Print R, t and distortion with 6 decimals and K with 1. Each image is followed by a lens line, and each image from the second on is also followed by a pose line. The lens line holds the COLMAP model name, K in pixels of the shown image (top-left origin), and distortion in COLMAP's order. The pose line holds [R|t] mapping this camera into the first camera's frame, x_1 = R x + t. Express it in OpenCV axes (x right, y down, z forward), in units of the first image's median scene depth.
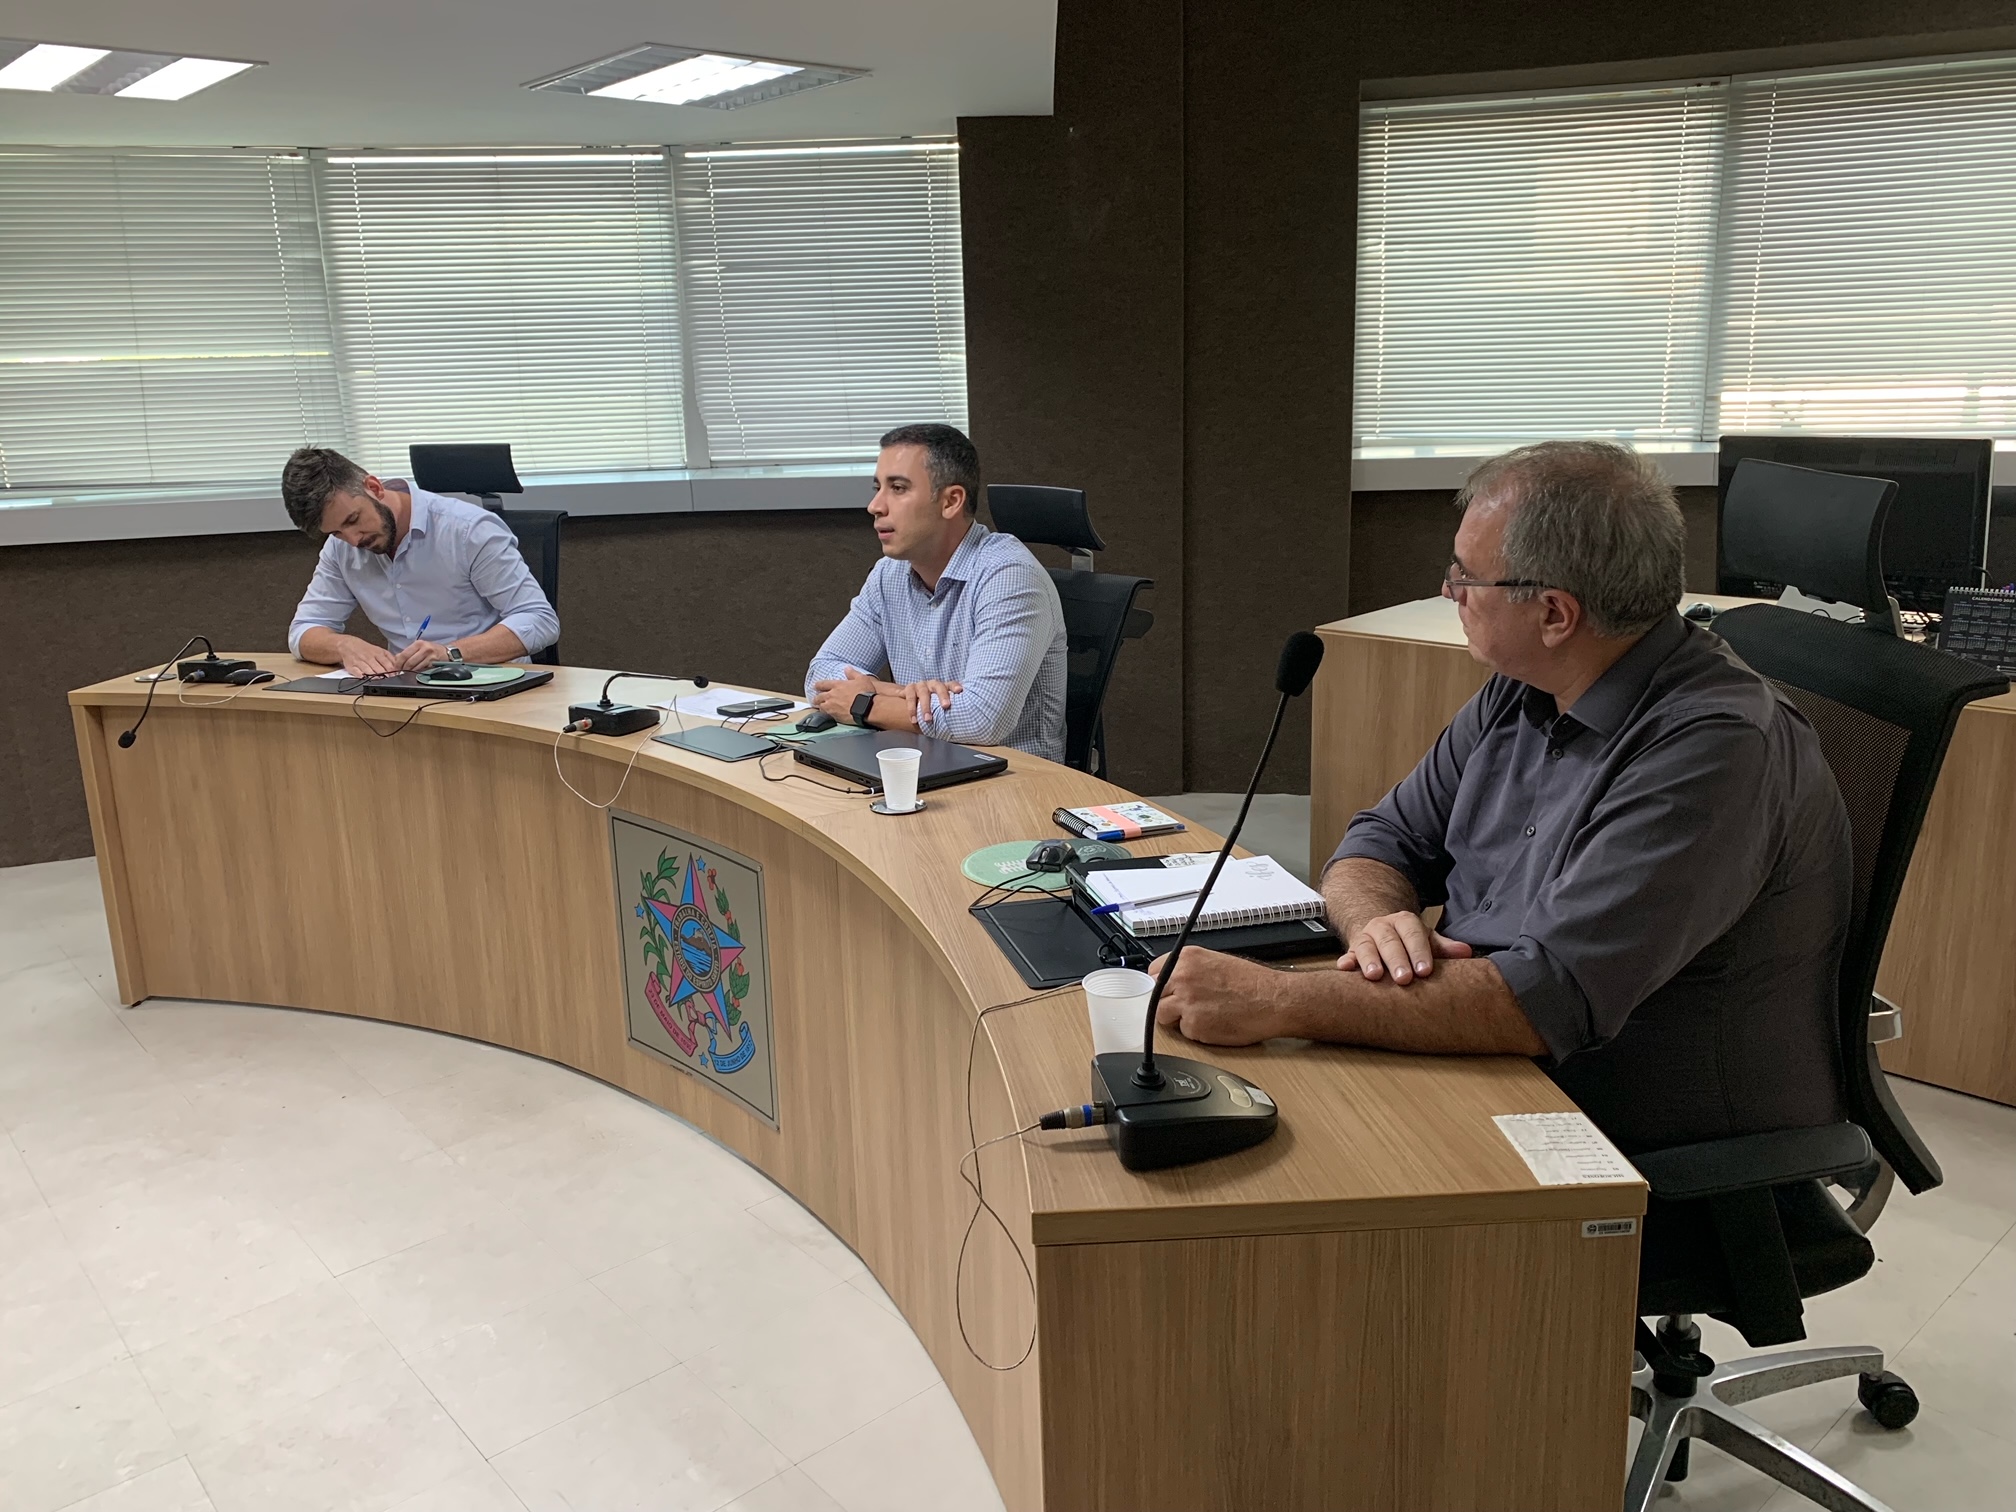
lens RADIAL K [[1526.7, 0, 1008.0], [0, 1526.7, 756.0], [0, 0, 1]] dist [0.014574, 0.001426]
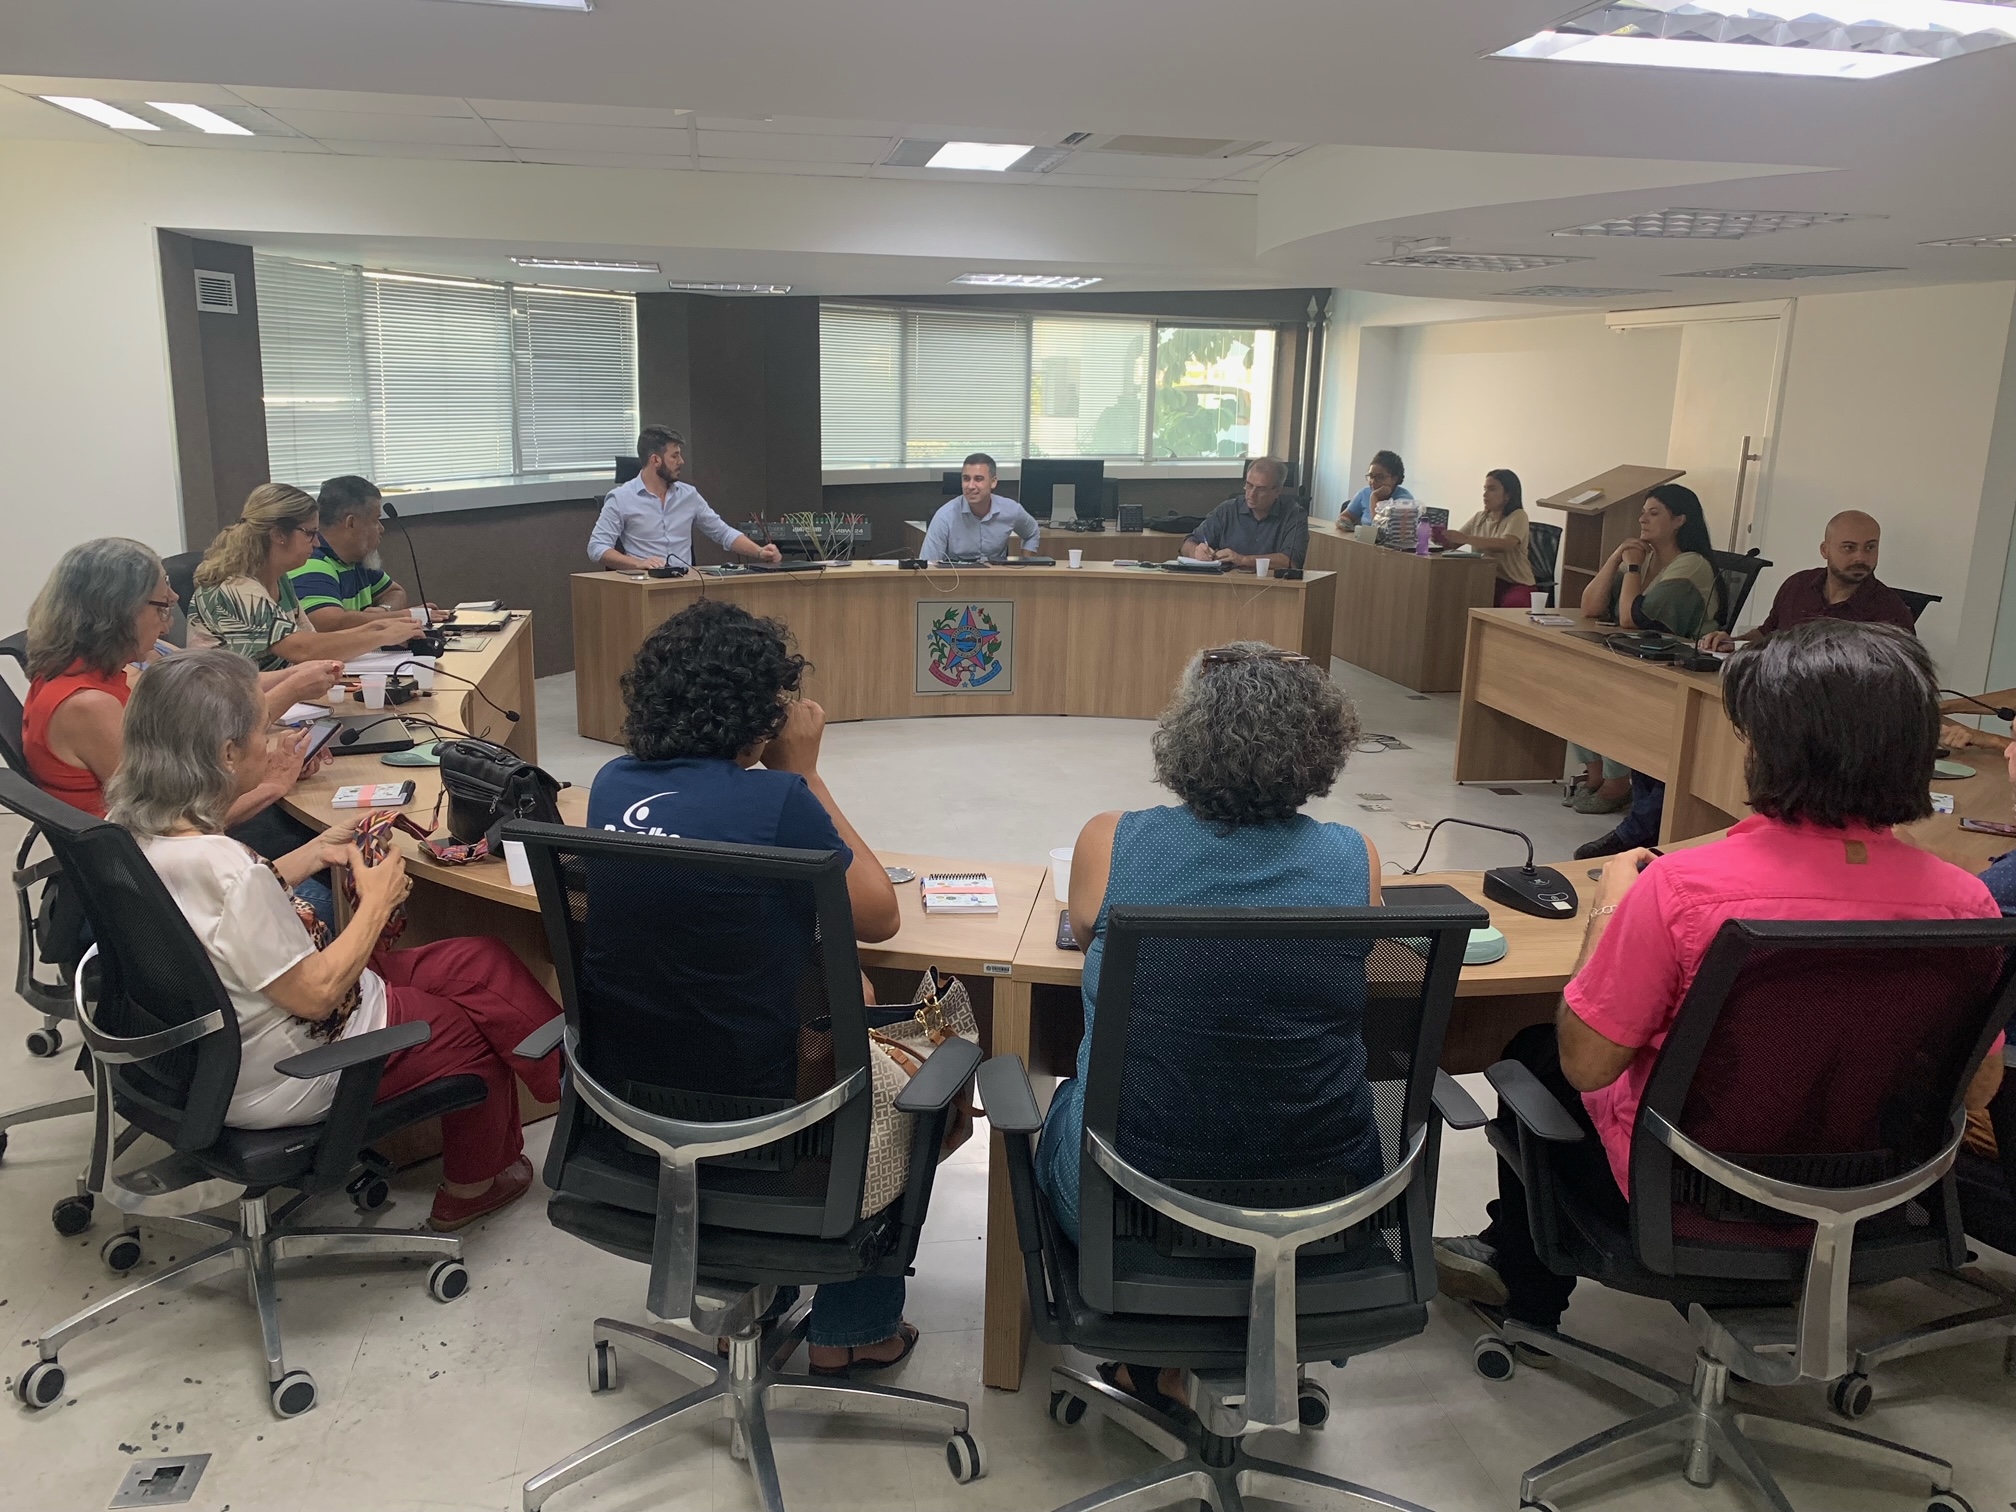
lens RADIAL K [[1526.7, 0, 1008.0], [0, 1526.7, 756.0], [0, 0, 1]] dist [0.014574, 0.001426]
pose [[0.514057, -0.157668, 0.843141, -1.822445], [0.170546, 0.982123, 0.079677, 0.087219], [-0.840630, 0.102836, 0.531757, -0.372908]]
